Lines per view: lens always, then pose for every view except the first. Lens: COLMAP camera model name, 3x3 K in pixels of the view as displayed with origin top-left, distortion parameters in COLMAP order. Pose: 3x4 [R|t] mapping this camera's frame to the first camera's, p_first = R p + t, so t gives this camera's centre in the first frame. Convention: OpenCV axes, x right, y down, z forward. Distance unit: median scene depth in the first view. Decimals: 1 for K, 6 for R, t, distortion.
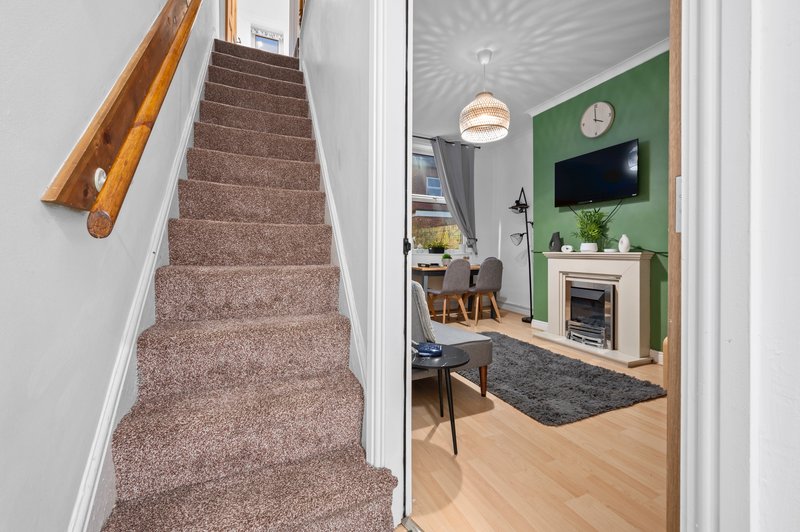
lens RADIAL K [[325.3, 0, 398.5], [0, 325.3, 250.3], [0, 0, 1]] dist [-0.000617, -0.000073]
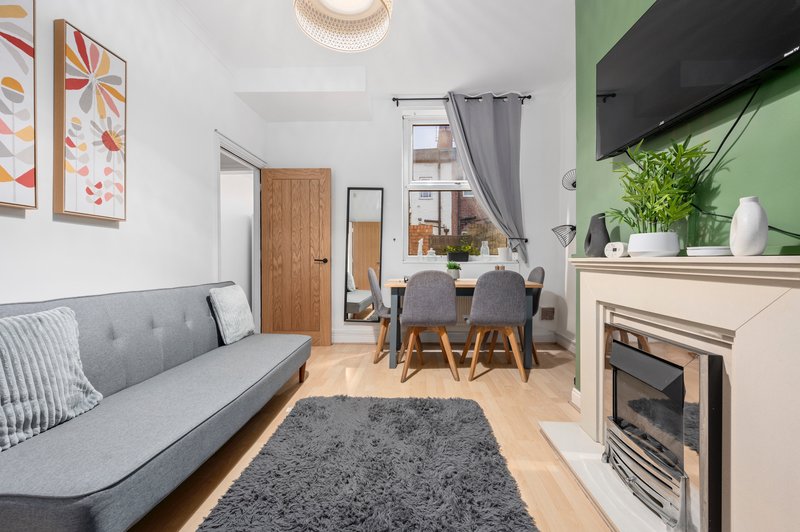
lens RADIAL K [[316.4, 0, 384.8], [0, 316.4, 258.6], [0, 0, 1]] dist [-0.001732, -0.000143]
pose [[0.875168, -0.004699, -0.483797, 0.482183], [0.004447, 0.999989, -0.001667, 0.006561], [0.483799, -0.000693, 0.875179, 0.514137]]
